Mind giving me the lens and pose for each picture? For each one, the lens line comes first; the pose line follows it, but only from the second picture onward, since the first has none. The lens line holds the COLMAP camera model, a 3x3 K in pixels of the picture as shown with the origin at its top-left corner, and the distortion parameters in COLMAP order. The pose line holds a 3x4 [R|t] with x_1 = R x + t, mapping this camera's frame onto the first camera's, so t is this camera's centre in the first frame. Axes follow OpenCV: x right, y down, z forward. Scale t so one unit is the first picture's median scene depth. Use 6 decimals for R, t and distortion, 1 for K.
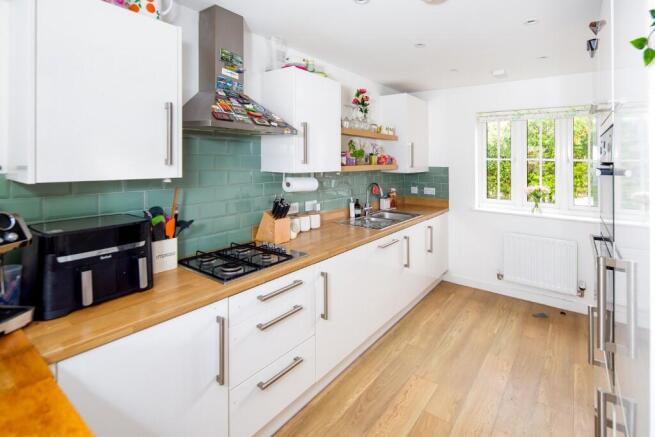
lens RADIAL K [[327.9, 0, 330.7], [0, 327.9, 168.7], [0, 0, 1]] dist [0.000625, 0.000317]
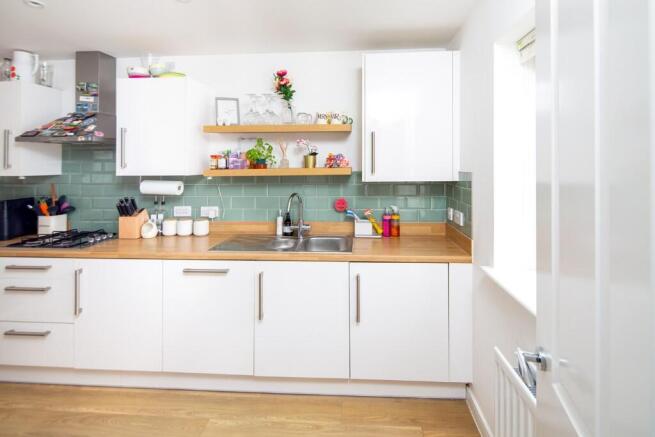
lens RADIAL K [[327.9, 0, 330.7], [0, 327.9, 168.7], [0, 0, 1]] dist [0.000625, 0.000317]
pose [[0.534577, -0.000459, -0.845120, 1.001141], [-0.011649, 0.999901, -0.007912, -0.008470], [0.845040, 0.014075, 0.534518, 0.850918]]
